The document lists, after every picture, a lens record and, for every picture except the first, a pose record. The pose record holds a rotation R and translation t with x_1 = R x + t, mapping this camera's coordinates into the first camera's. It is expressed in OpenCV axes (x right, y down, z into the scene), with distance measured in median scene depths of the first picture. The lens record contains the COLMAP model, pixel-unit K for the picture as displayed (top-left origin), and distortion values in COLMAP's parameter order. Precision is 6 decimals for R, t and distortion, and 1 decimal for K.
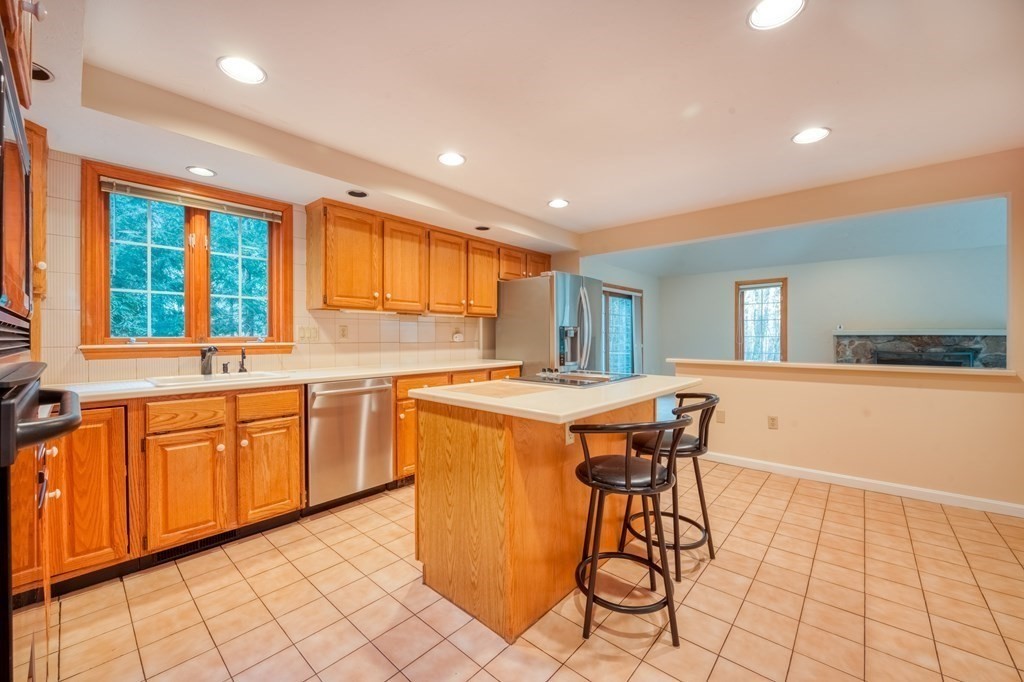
lens RADIAL K [[406.1, 0, 511.2], [0, 406.1, 339.2], [0, 0, 1]] dist [0.022521, 0.000053]
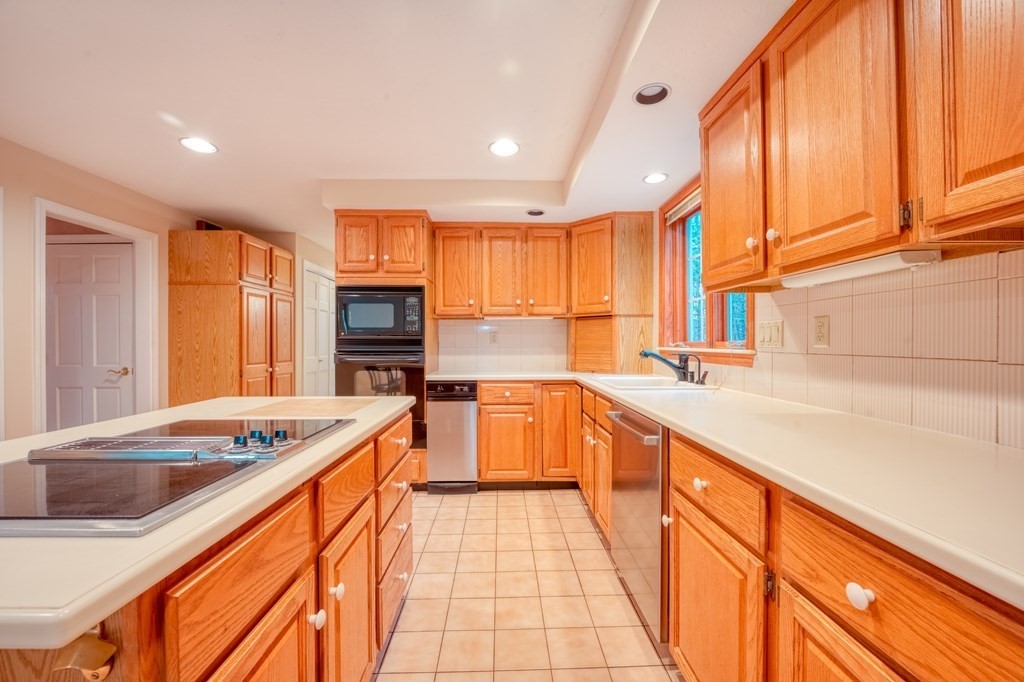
lens RADIAL K [[406.1, 0, 511.8], [0, 406.1, 343.0], [0, 0, 1]] dist [0.022521, 0.000053]
pose [[-0.732862, 0.001866, -0.680374, 0.169456], [0.000738, 0.999998, 0.001947, -0.004460], [0.680377, 0.000924, -0.732862, 1.269563]]
